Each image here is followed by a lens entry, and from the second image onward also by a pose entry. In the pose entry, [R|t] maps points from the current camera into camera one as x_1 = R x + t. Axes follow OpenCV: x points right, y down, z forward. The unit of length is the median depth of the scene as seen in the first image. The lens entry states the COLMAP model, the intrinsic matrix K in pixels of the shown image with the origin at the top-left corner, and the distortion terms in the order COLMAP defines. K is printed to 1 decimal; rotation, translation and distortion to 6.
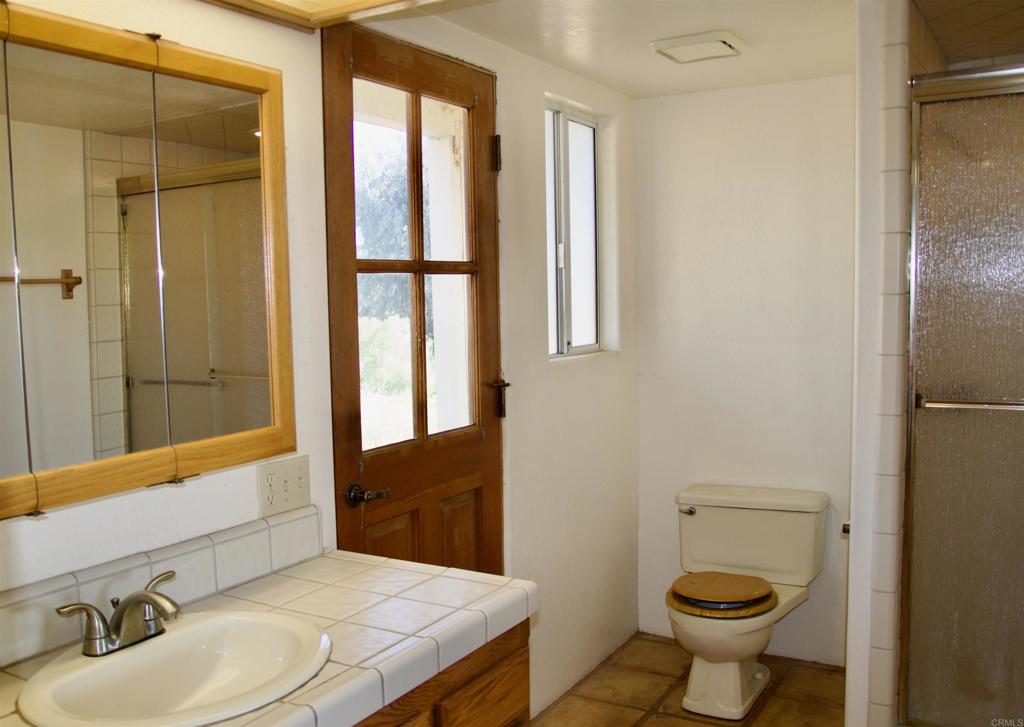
lens RADIAL K [[930.8, 0, 512.0], [0, 930.8, 363.5], [0, 0, 1]] dist [-0.061603, 0.003050]
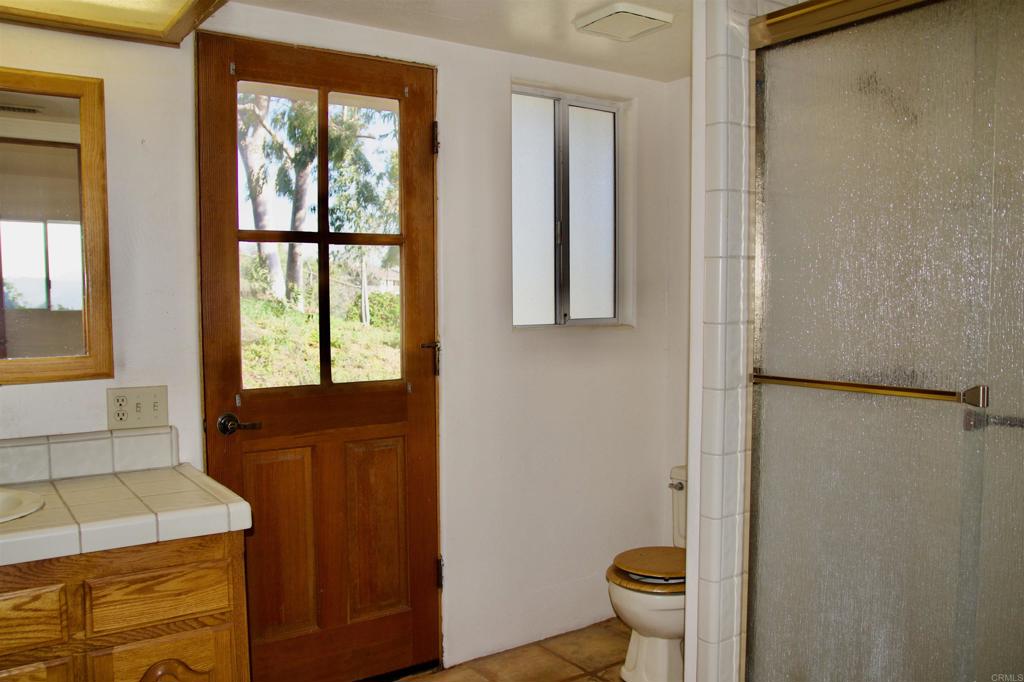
lens RADIAL K [[835.2, 0, 512.0], [0, 835.2, 341.0], [0, 0, 1]] dist [-0.123809, 0.134948]
pose [[0.910901, 0.036551, -0.411003, 0.498171], [-0.042678, 0.999072, -0.005738, 0.019368], [0.410412, 0.022768, 0.911616, 0.139831]]
